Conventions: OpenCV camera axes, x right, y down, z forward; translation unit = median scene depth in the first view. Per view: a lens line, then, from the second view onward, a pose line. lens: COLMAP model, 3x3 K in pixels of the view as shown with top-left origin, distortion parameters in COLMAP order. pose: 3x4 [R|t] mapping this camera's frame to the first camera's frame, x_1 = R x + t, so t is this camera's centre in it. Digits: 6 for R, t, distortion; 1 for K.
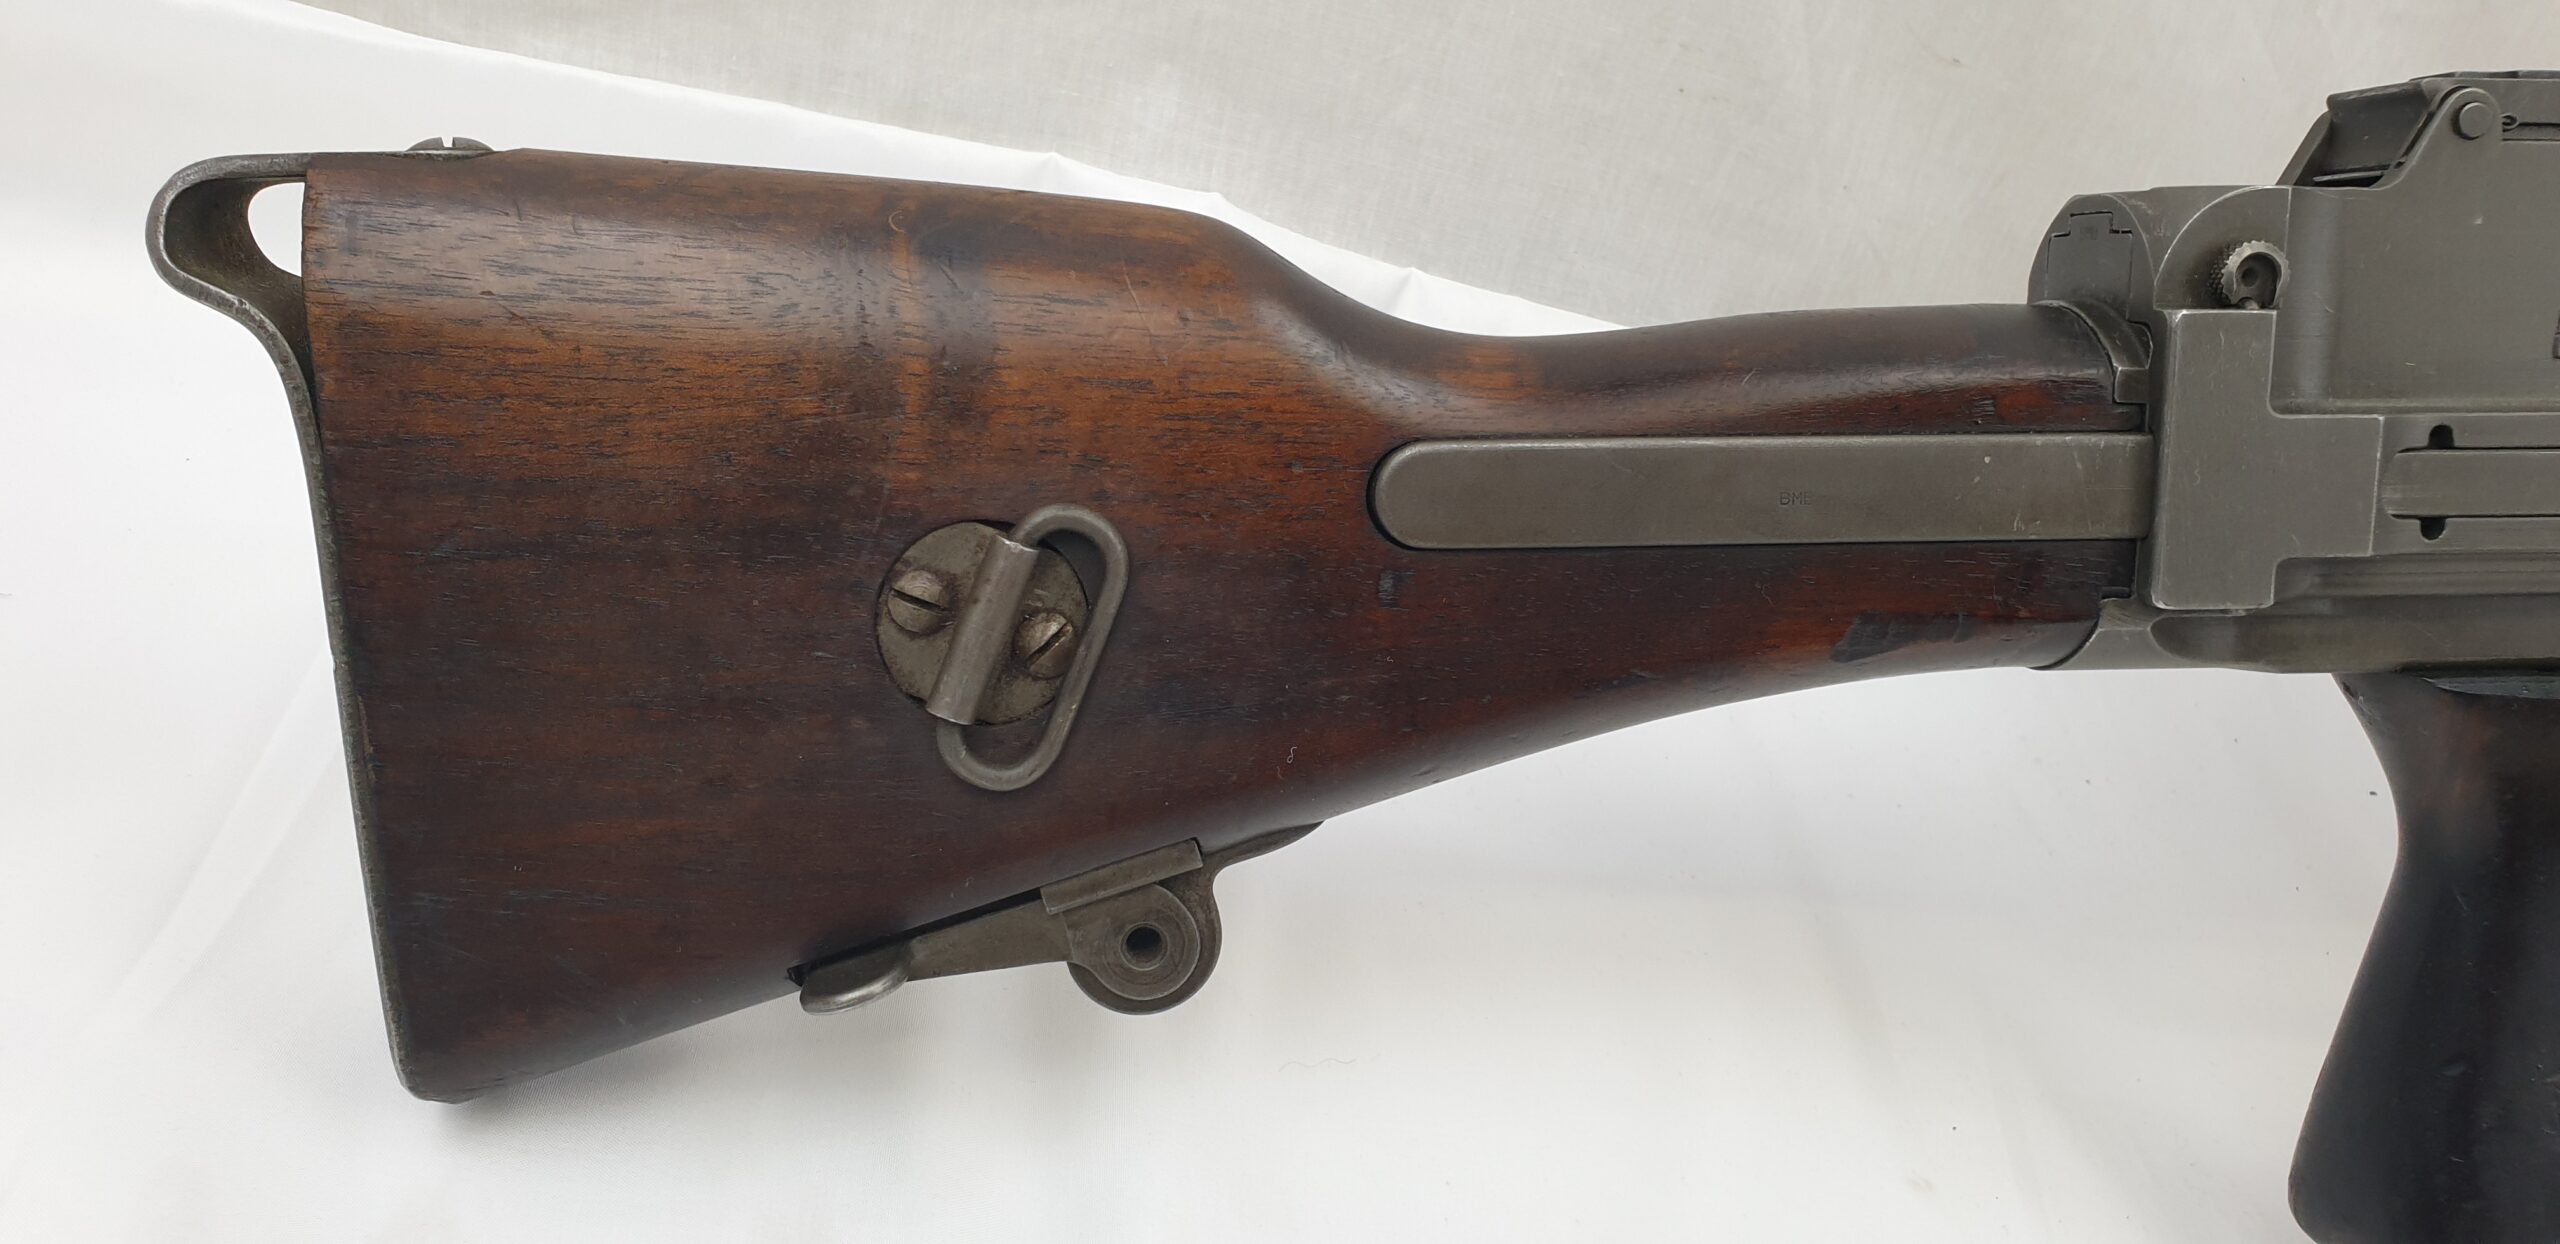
lens RADIAL K [[2088.5, 0, 1280.0], [0, 2088.5, 622.0], [0, 0, 1]] dist [0.038506, 0.007044]
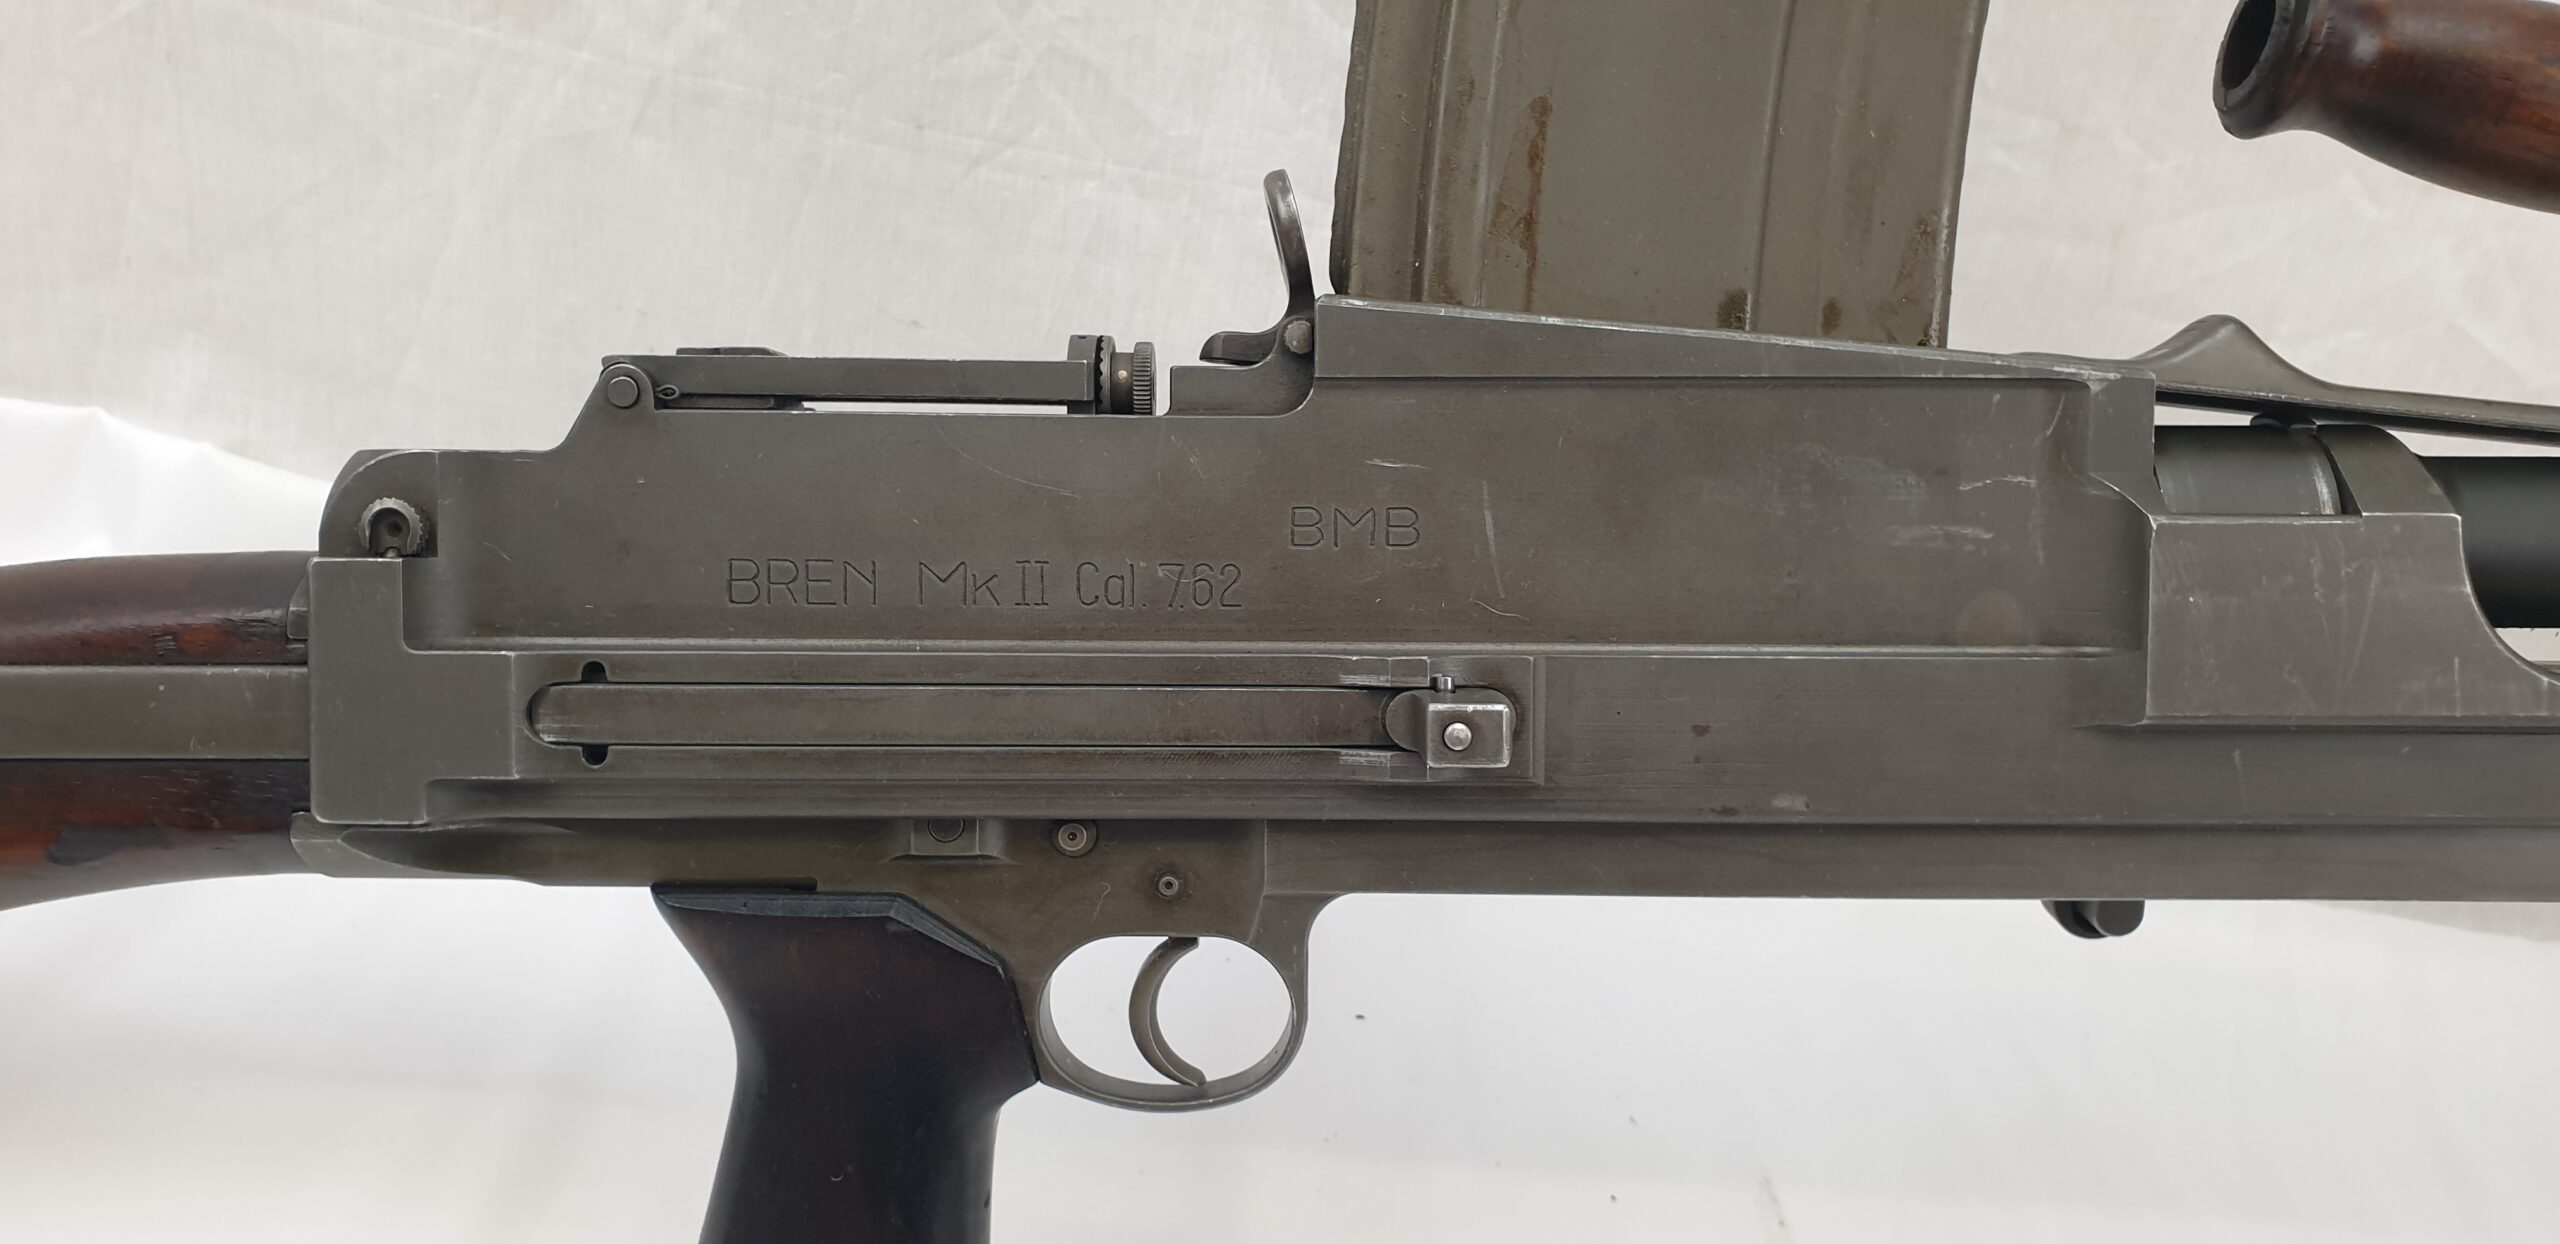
lens RADIAL K [[2088.5, 0, 1280.0], [0, 2088.5, 622.0], [0, 0, 1]] dist [0.038506, 0.007044]
pose [[0.988433, 0.005770, -0.151551, 1.094331], [-0.021873, 0.994252, -0.104806, -0.006896], [0.150075, 0.106909, 0.982877, -0.026796]]
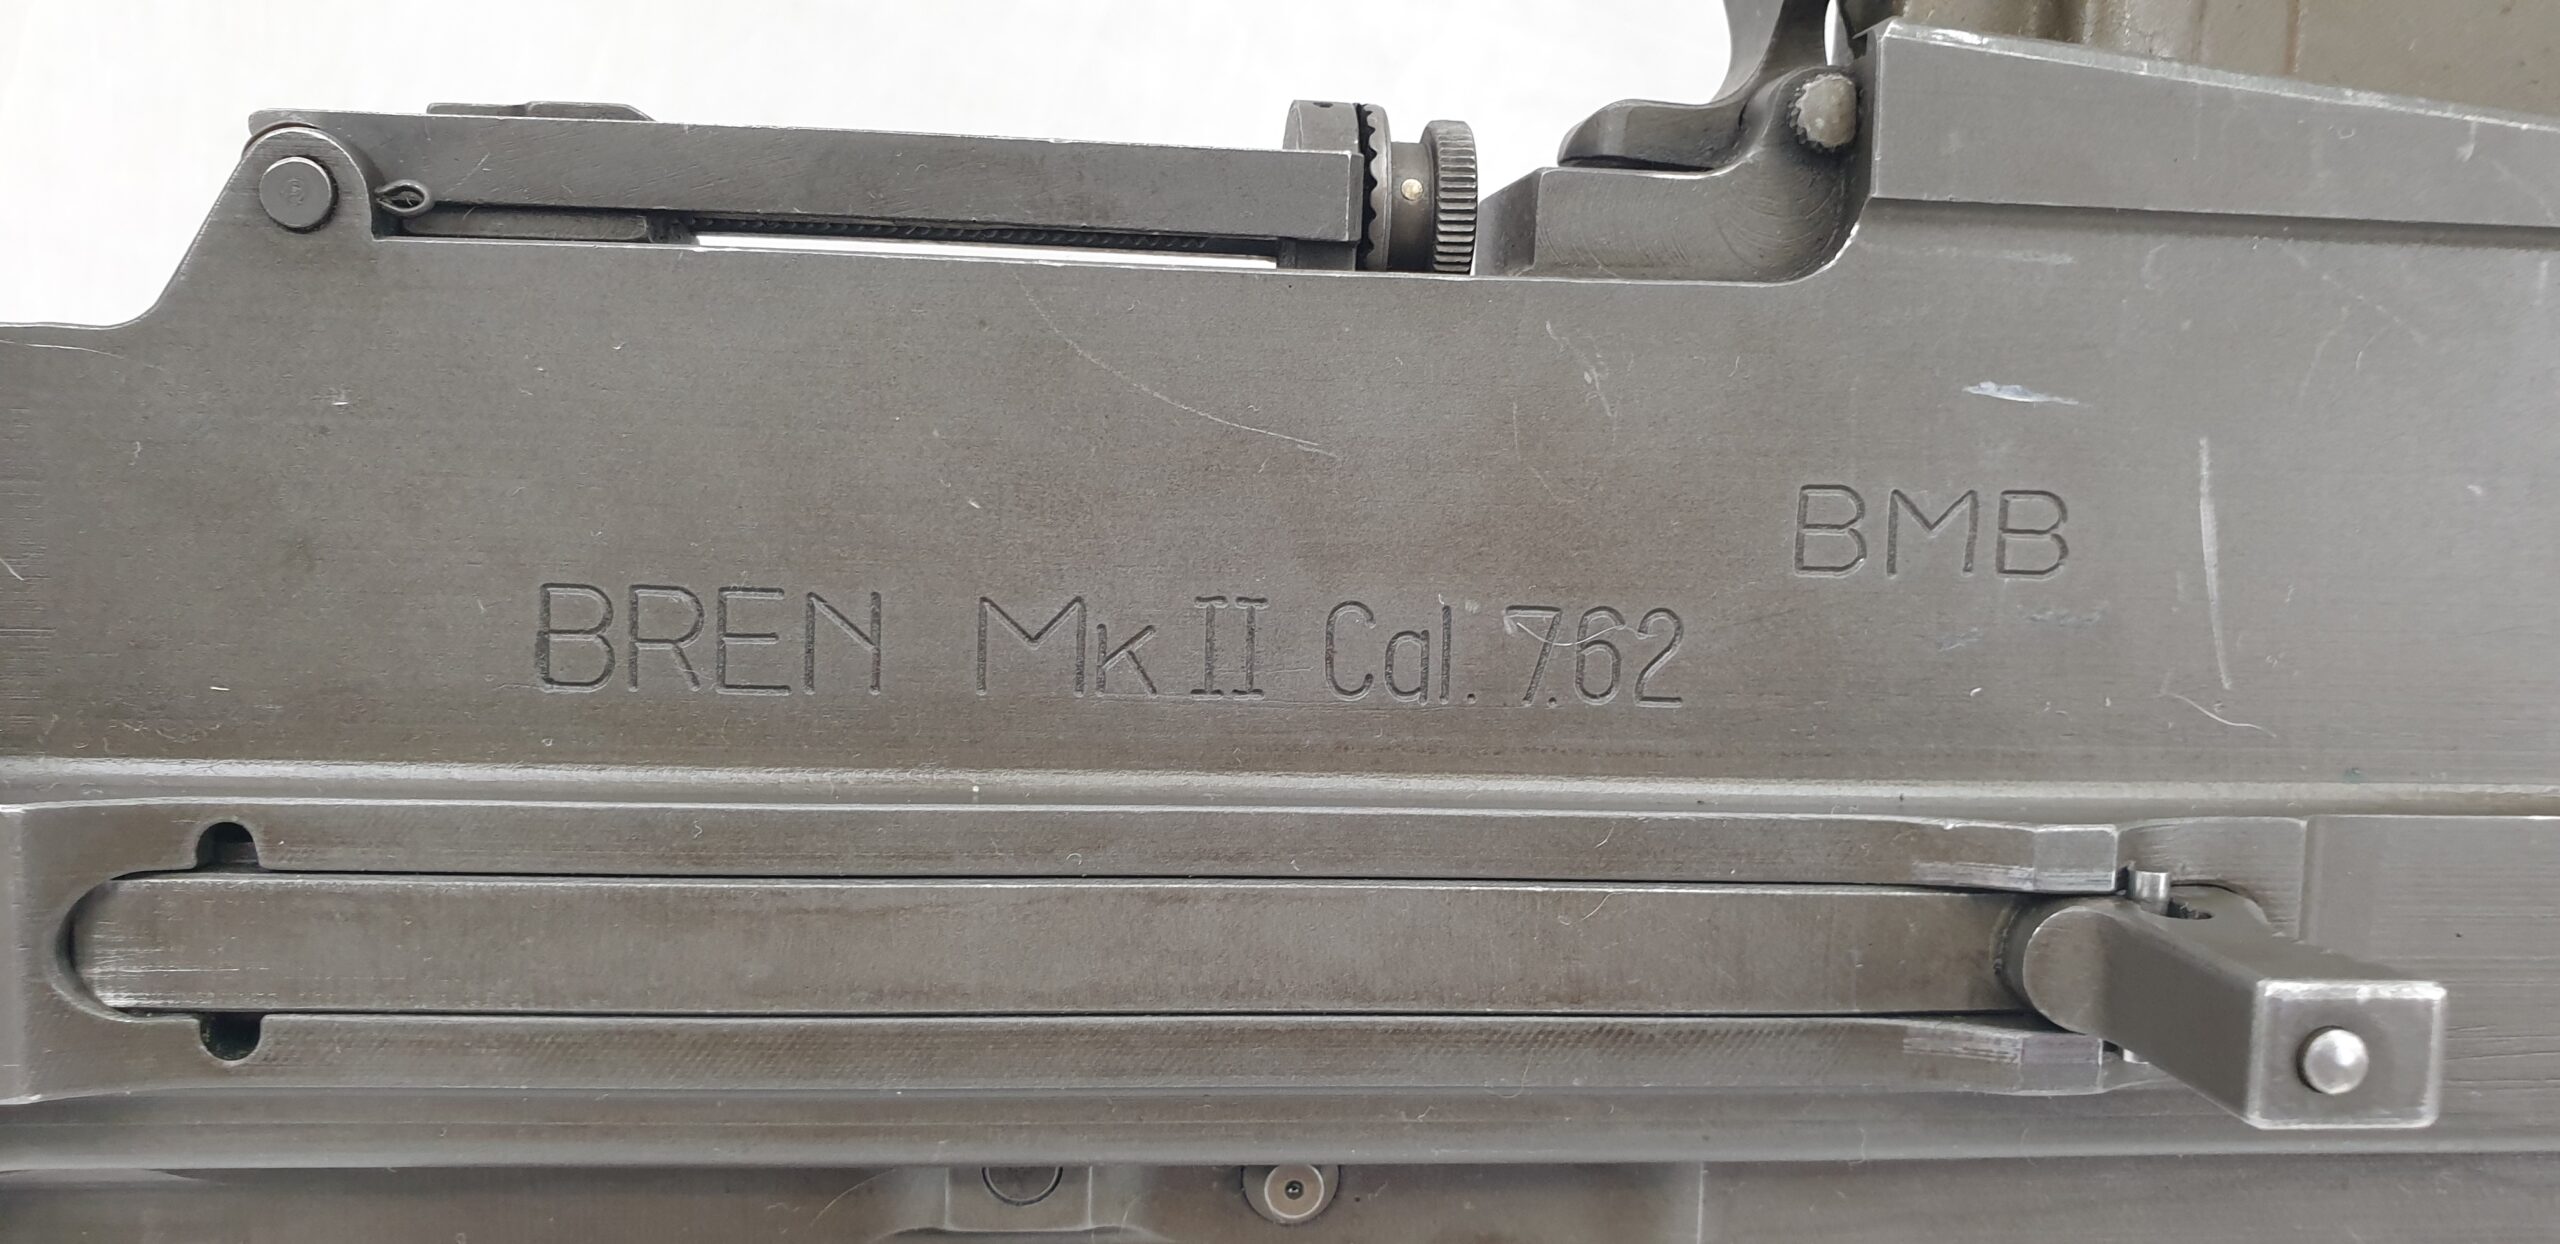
lens RADIAL K [[2105.6, 0, 1211.1], [0, 2105.6, 603.9], [0, 0, 1]] dist [-0.005281, 0.002960]
pose [[0.996479, 0.025187, -0.079965, 0.824313], [-0.030936, 0.996961, -0.071495, -0.117585], [0.077921, 0.073717, 0.994230, 0.557387]]
